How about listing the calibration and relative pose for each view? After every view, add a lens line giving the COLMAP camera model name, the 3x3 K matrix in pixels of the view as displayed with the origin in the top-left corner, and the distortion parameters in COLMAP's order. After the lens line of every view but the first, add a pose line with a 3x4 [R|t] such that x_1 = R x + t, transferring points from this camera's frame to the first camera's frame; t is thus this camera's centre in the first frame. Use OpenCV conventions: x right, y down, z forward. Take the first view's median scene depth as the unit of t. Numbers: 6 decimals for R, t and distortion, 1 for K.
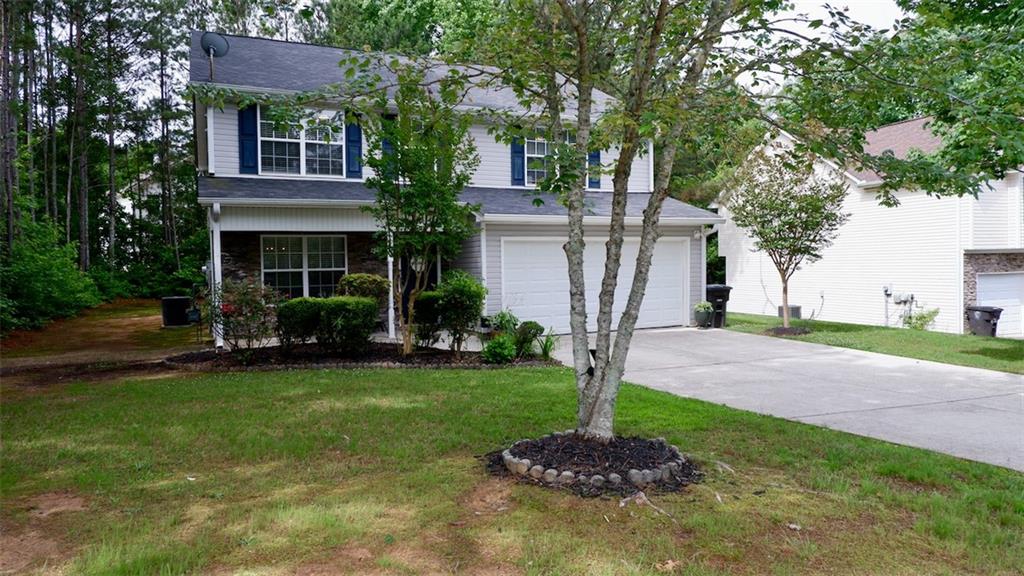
lens RADIAL K [[665.5, 0, 512.0], [0, 665.5, 288.0], [0, 0, 1]] dist [-0.016776, -0.003529]
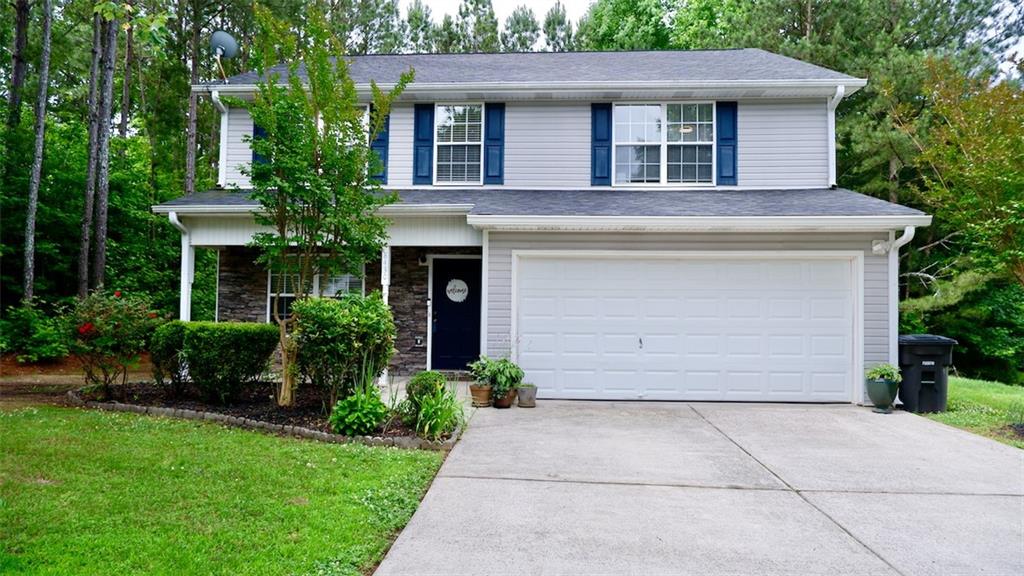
lens RADIAL K [[665.5, 0, 512.0], [0, 665.5, 288.0], [0, 0, 1]] dist [-0.016776, -0.003529]
pose [[0.880291, 0.005775, -0.474398, 0.295796], [-0.042861, 0.996805, -0.067397, 0.009003], [0.472493, 0.079662, 0.877727, 0.373449]]
